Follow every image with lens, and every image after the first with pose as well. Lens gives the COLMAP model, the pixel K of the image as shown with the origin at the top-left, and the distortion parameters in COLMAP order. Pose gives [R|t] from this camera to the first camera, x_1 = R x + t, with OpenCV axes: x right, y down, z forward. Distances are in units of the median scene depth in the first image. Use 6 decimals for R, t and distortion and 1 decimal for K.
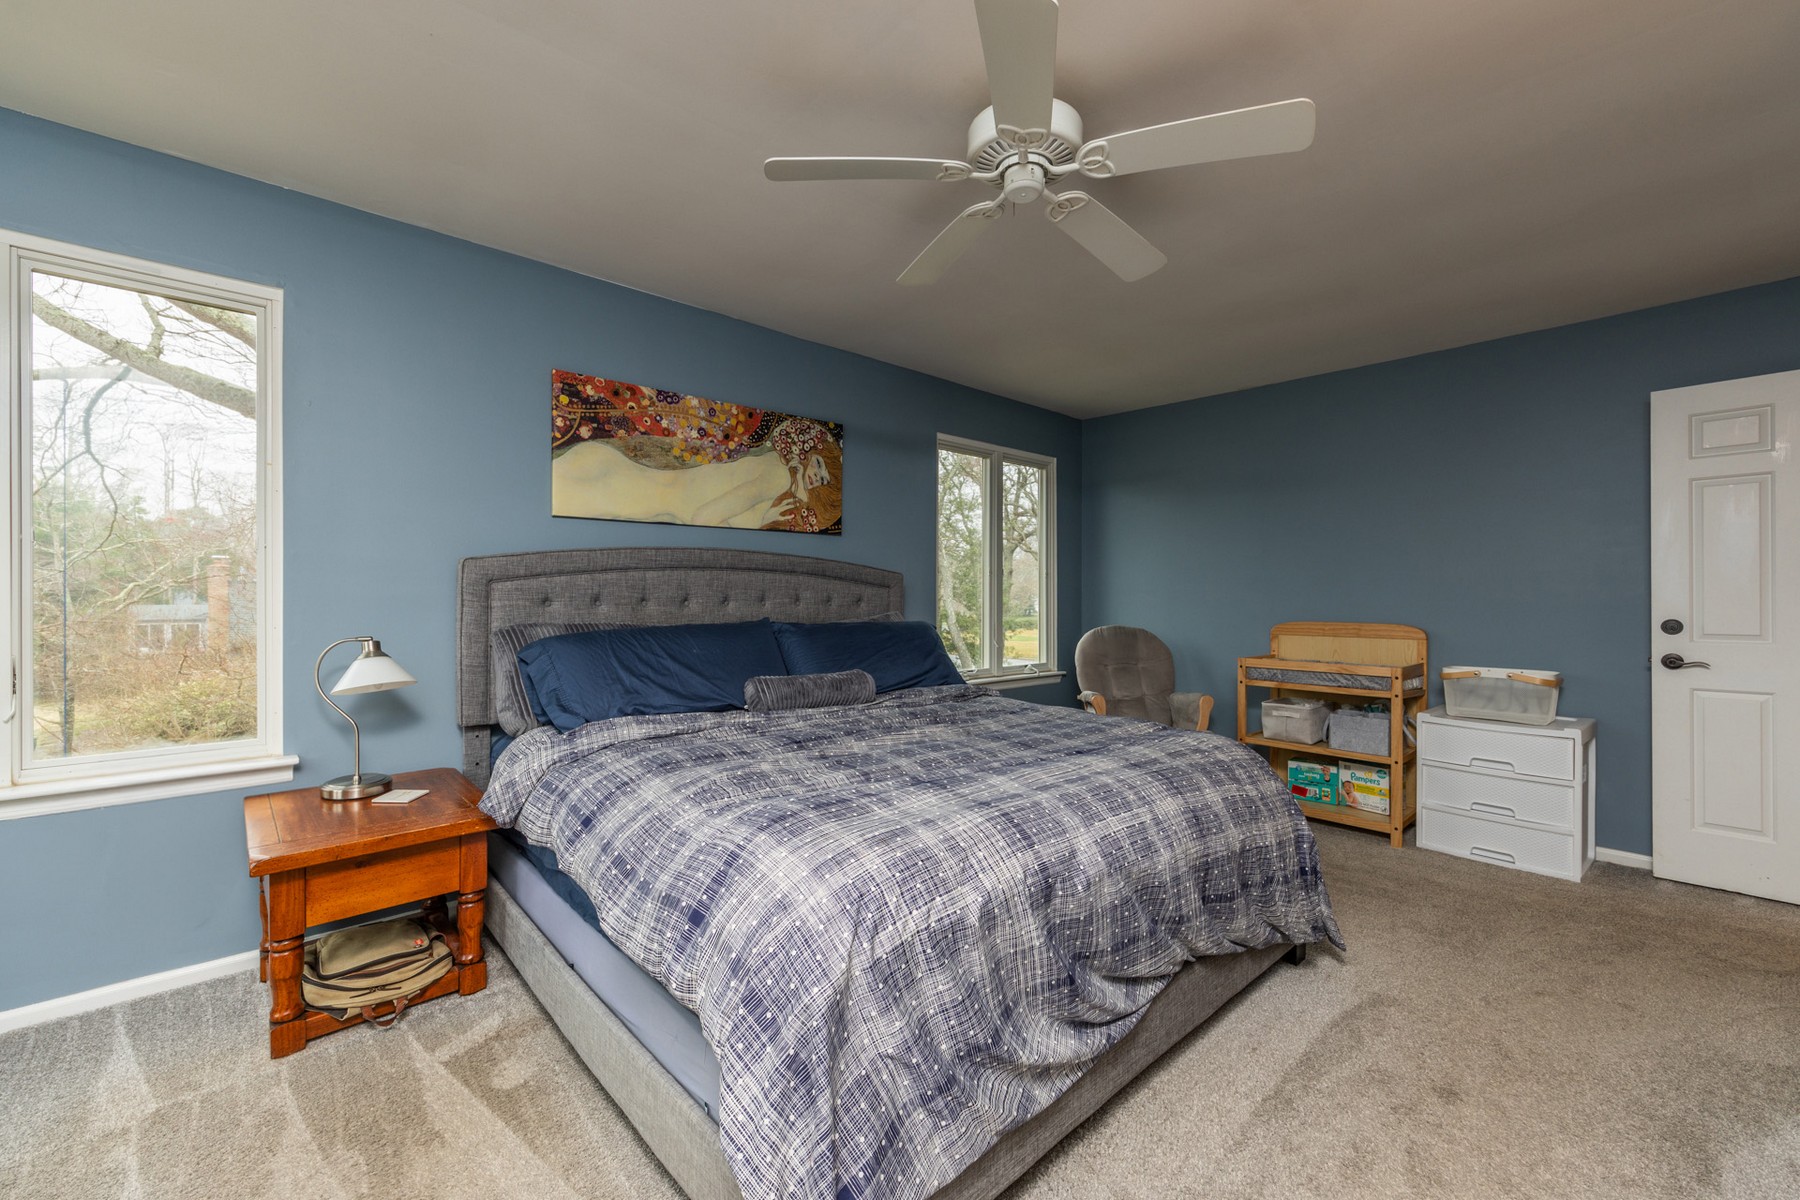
lens RADIAL K [[729.4, 0, 900.2], [0, 729.4, 592.7], [0, 0, 1]] dist [-0.002517, 0.000187]
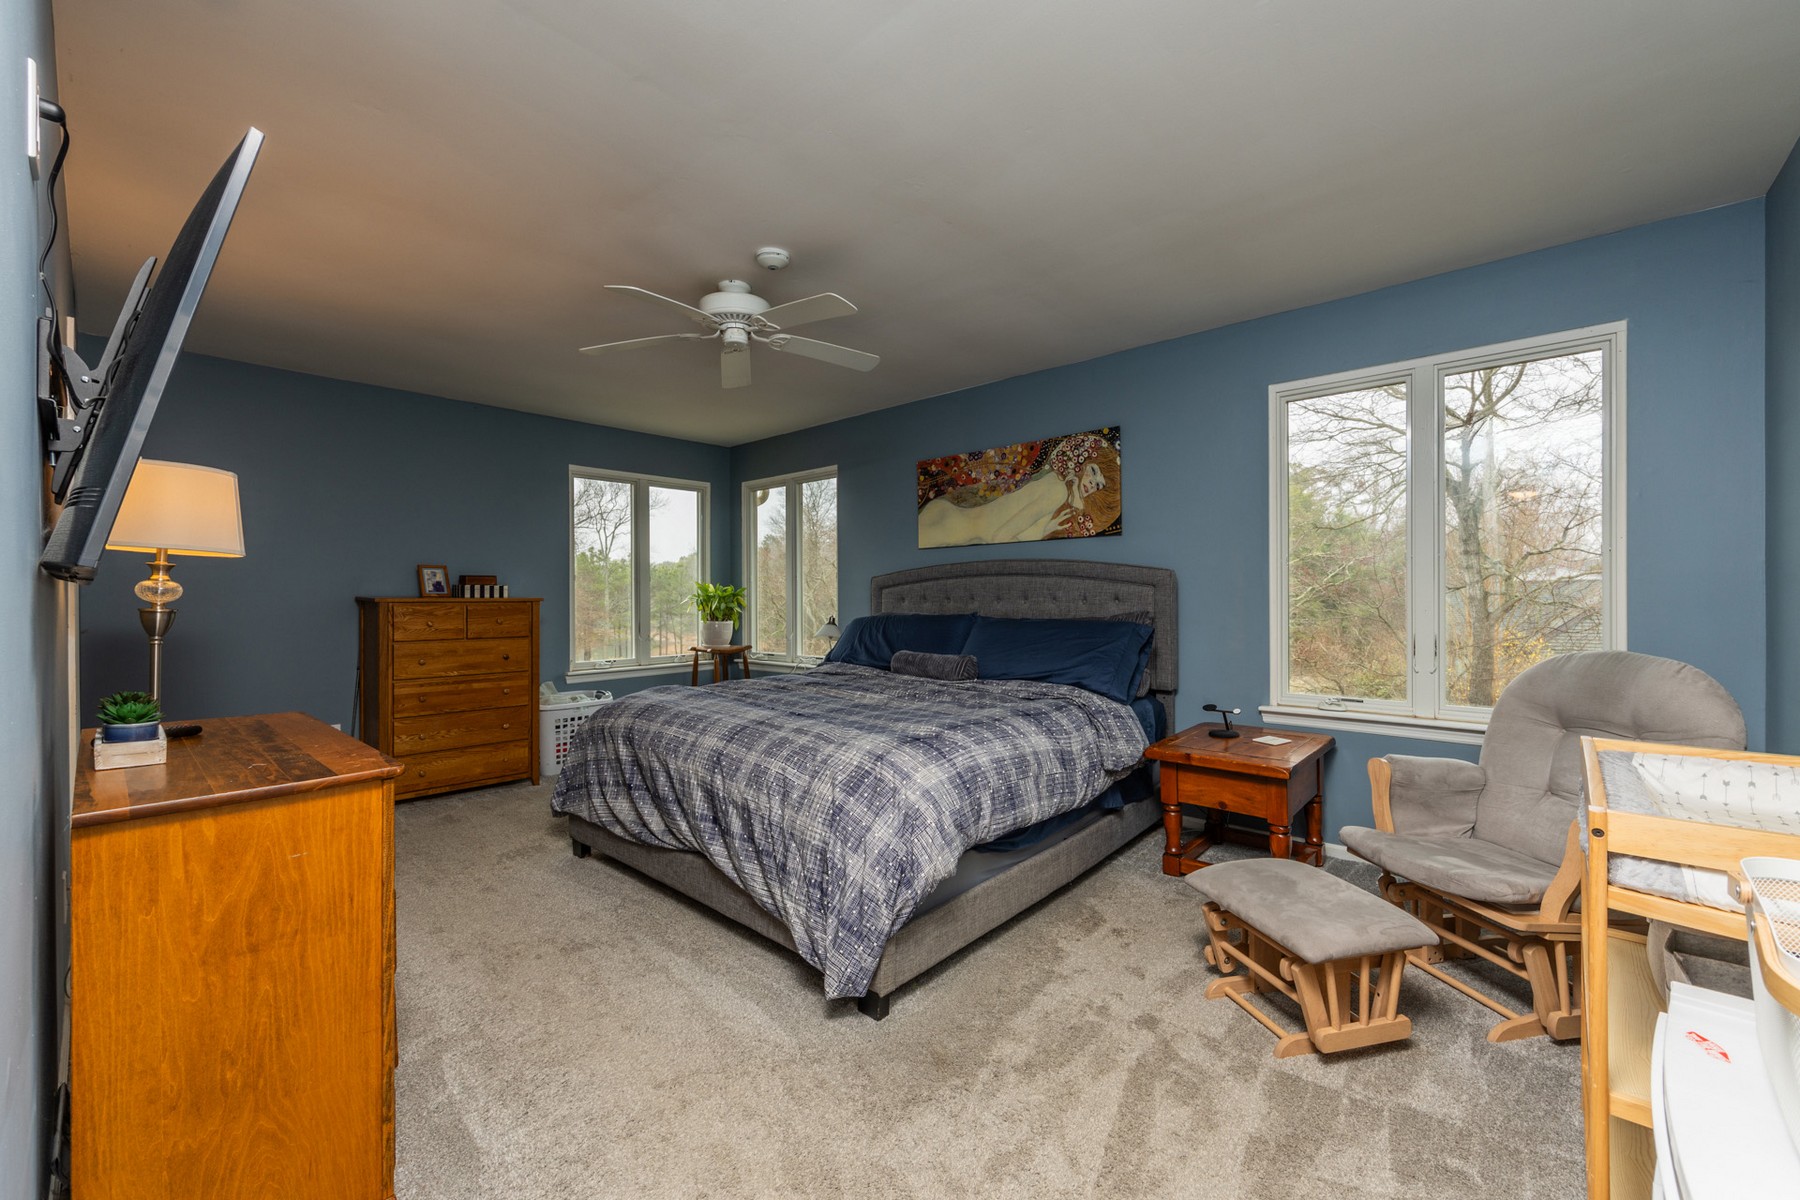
lens RADIAL K [[712.8, 0, 900.0], [0, 712.8, 600.0], [0, 0, 1]] dist [0.001386, 0.000171]
pose [[0.109174, -0.003069, -0.994018, 0.964138], [0.006725, 0.999975, -0.002349, 0.013638], [0.994000, -0.006428, 0.109192, 0.646551]]
